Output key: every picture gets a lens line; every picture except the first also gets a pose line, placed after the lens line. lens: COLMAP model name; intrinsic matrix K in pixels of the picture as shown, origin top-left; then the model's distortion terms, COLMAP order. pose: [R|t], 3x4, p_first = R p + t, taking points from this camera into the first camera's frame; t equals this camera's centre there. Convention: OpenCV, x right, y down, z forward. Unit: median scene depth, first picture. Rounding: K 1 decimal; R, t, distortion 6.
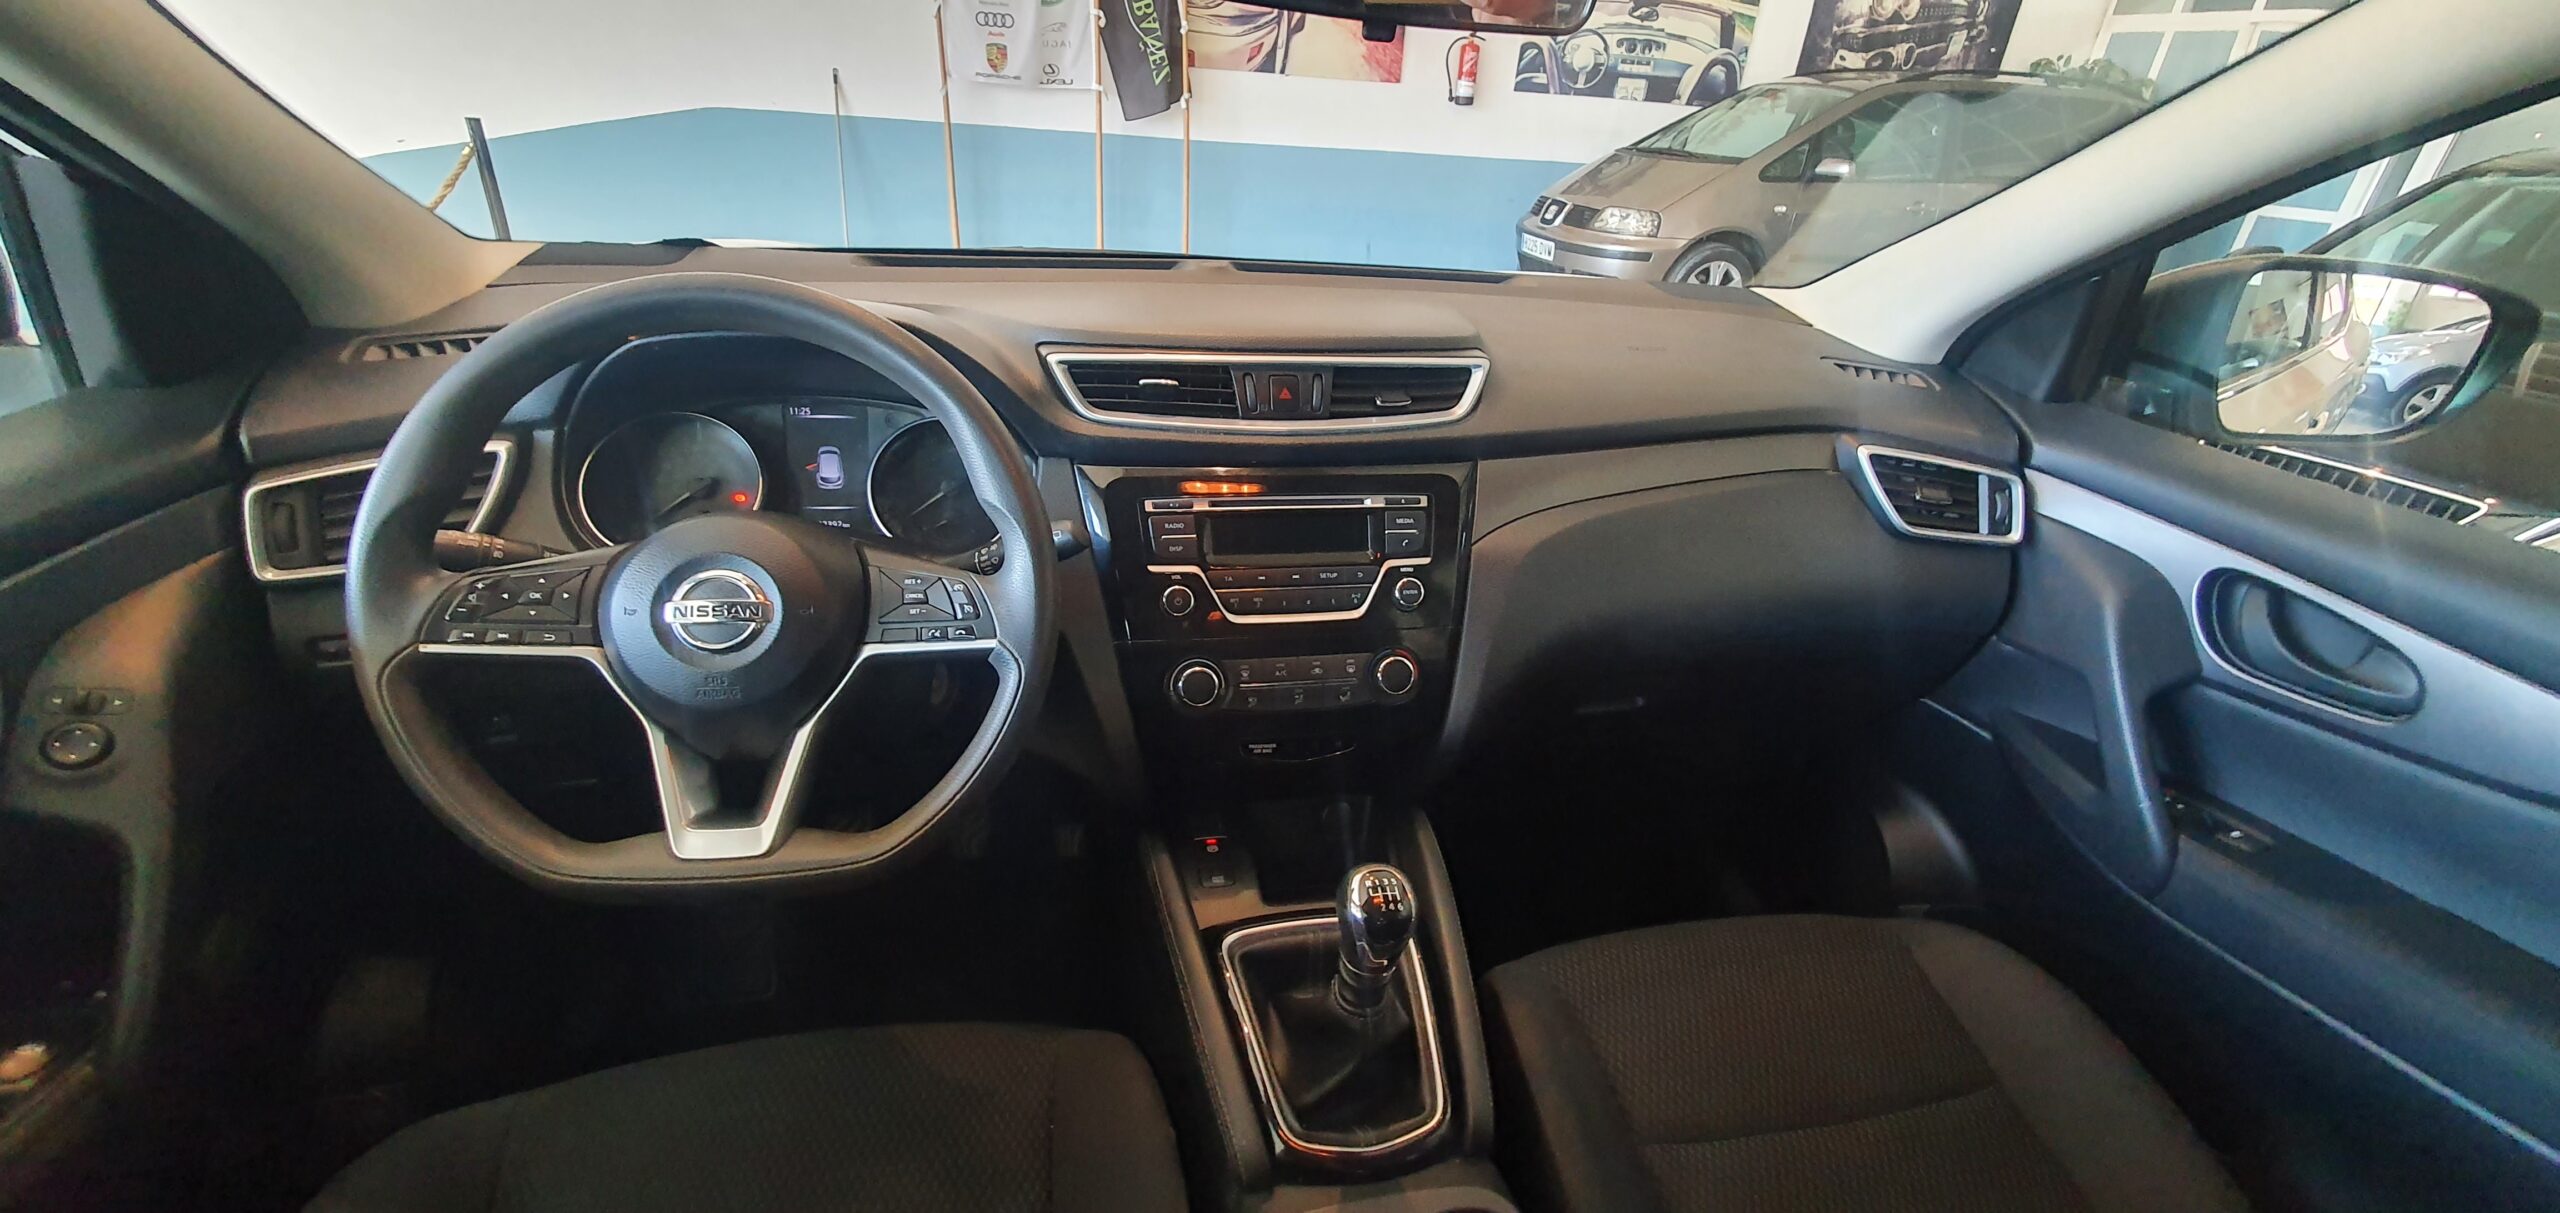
lens RADIAL K [[1013.0, 0, 1287.7], [0, 1013.0, 614.1], [0, 0, 1]] dist [0.011905, -0.004284]
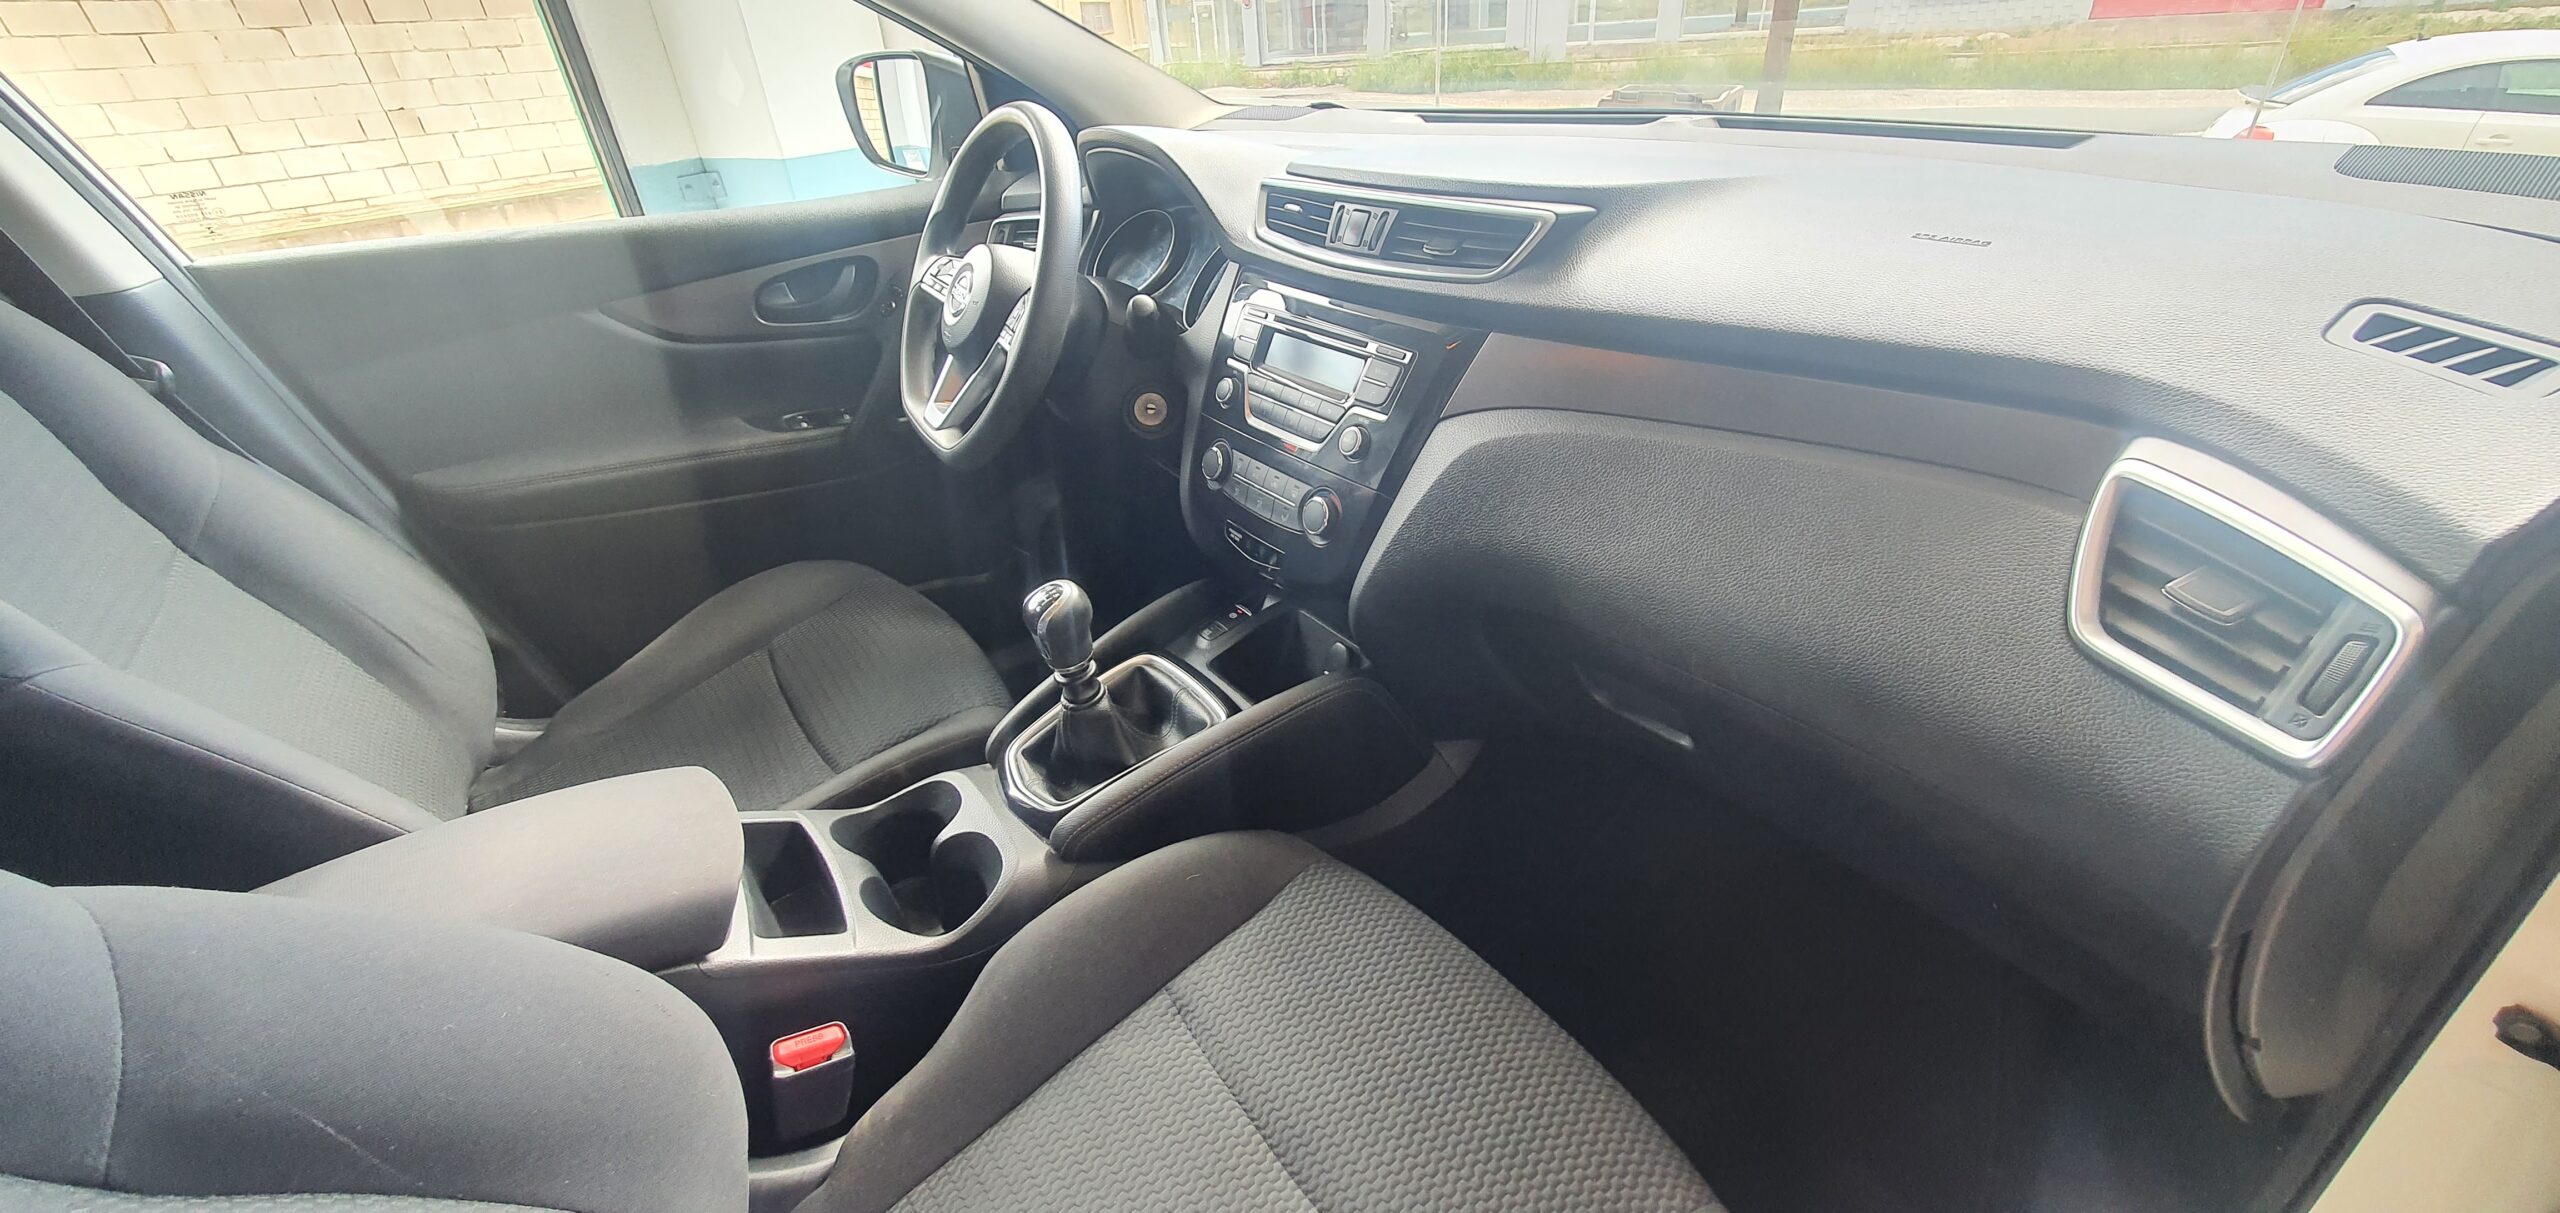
lens RADIAL K [[1013.0, 0, 1276.2], [0, 1013.0, 622.1], [0, 0, 1]] dist [0.011905, -0.004284]
pose [[0.388149, 0.396186, -0.832092, 0.969451], [-0.331152, 0.902537, 0.275254, -0.109235], [0.860046, 0.168709, 0.481517, 0.485243]]
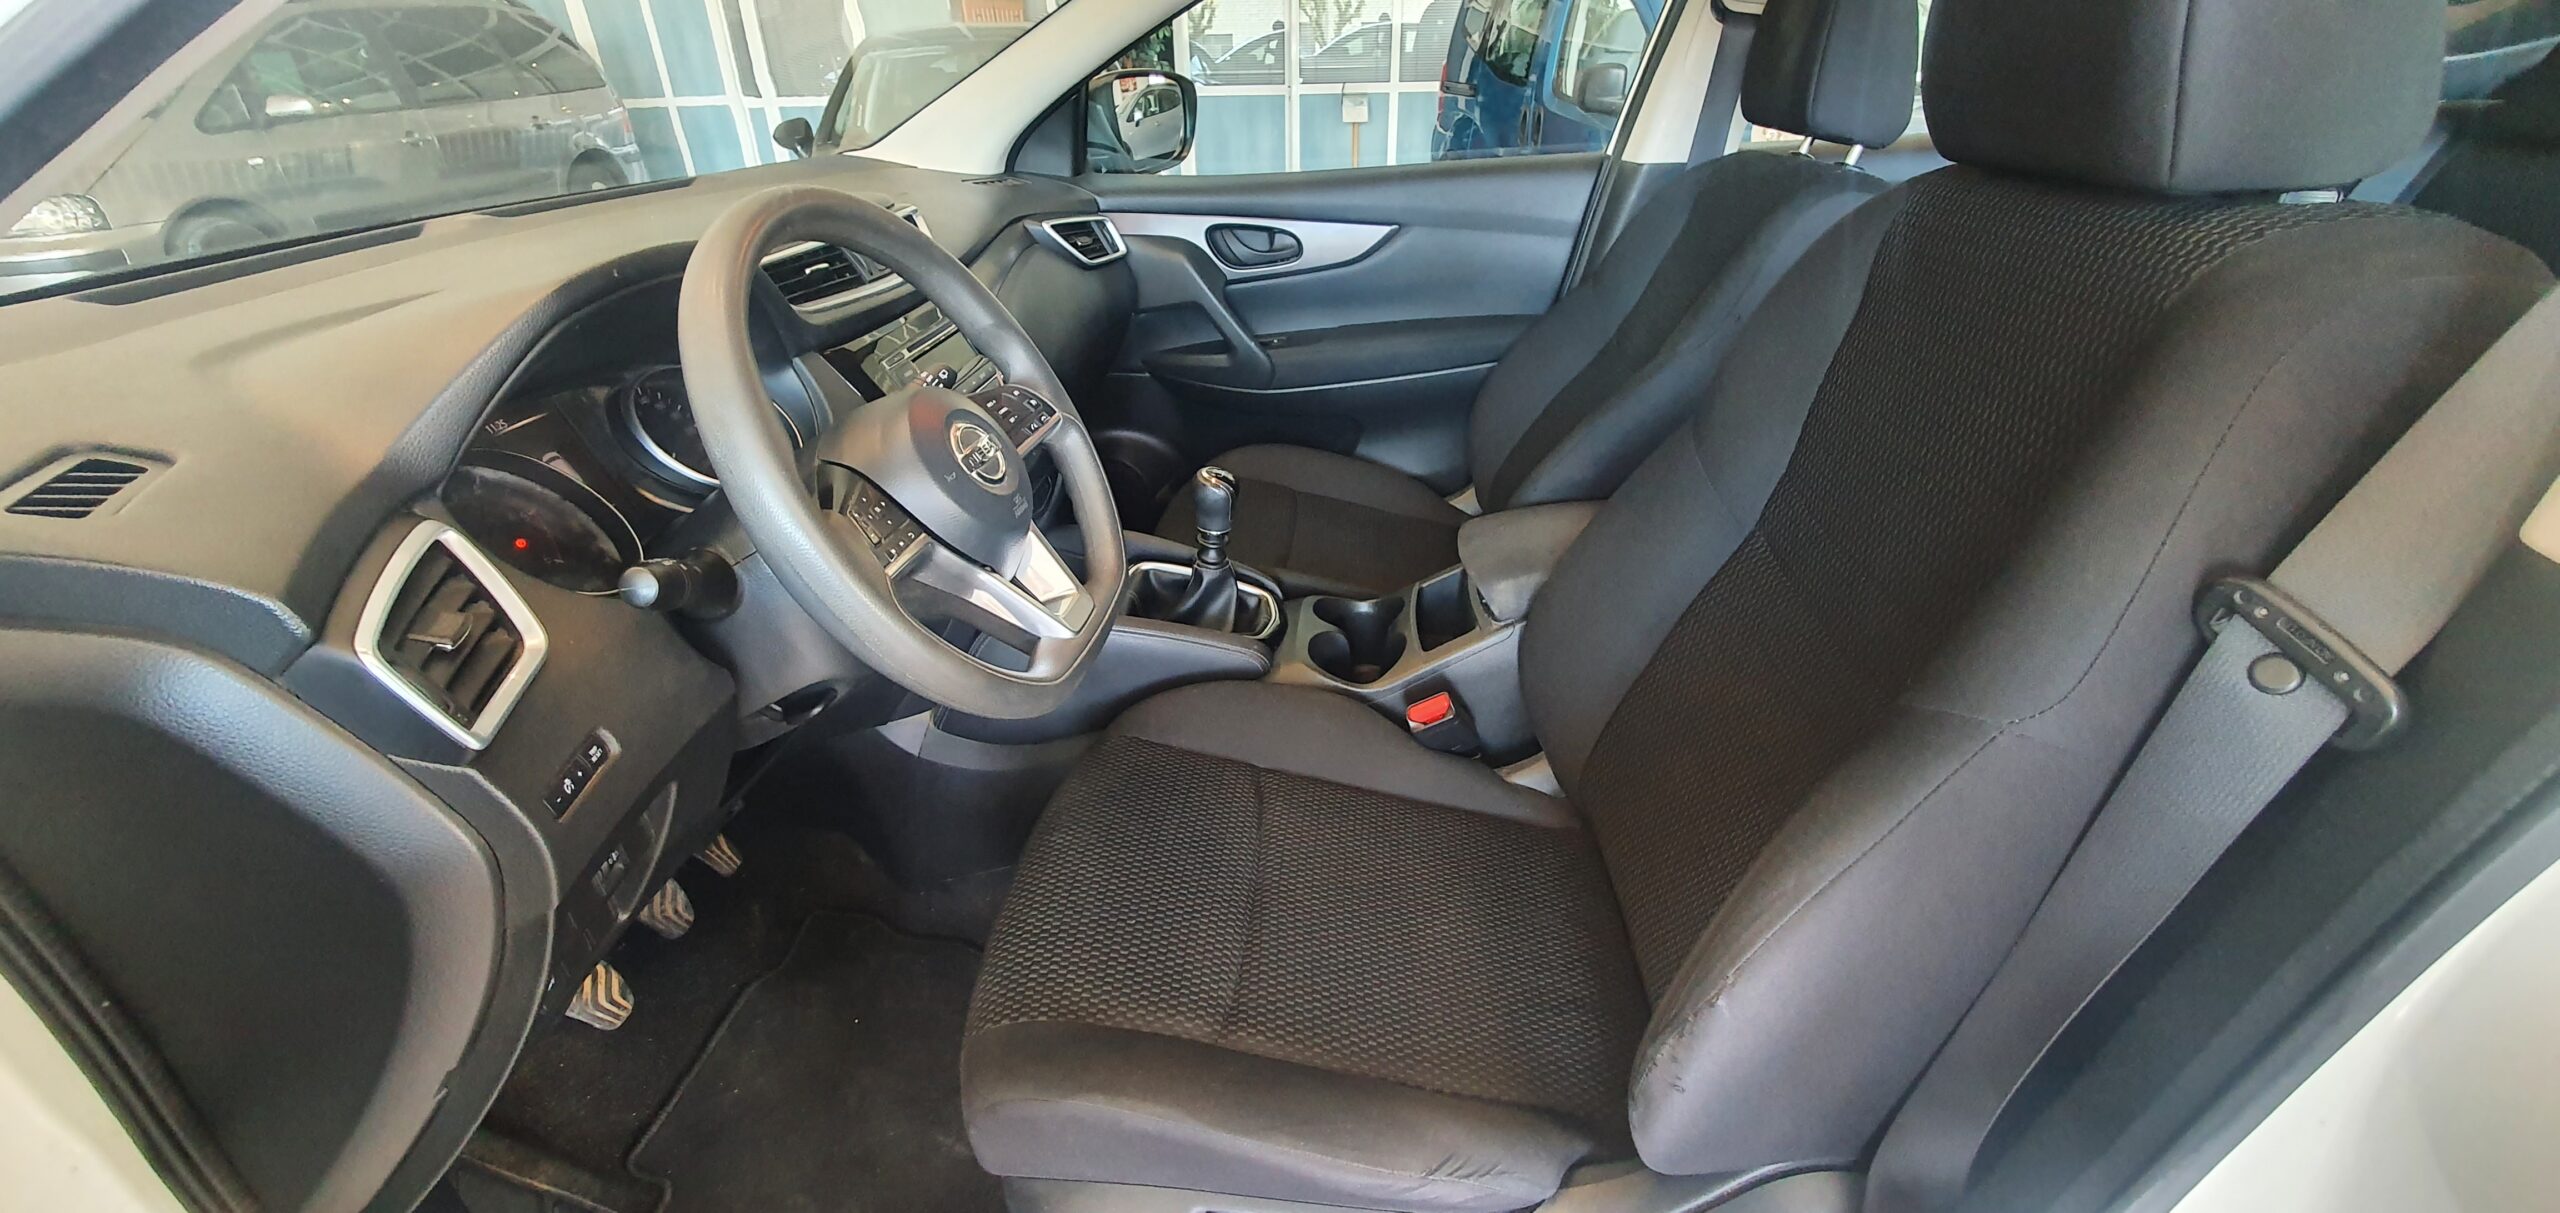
lens RADIAL K [[1013.0, 0, 1274.1], [0, 1013.0, 621.5], [0, 0, 1]] dist [0.011905, -0.004284]
pose [[0.303386, -0.527993, 0.793209, -1.046942], [0.470937, 0.806753, 0.356885, -0.070048], [-0.828357, 0.265278, 0.493409, 0.110665]]
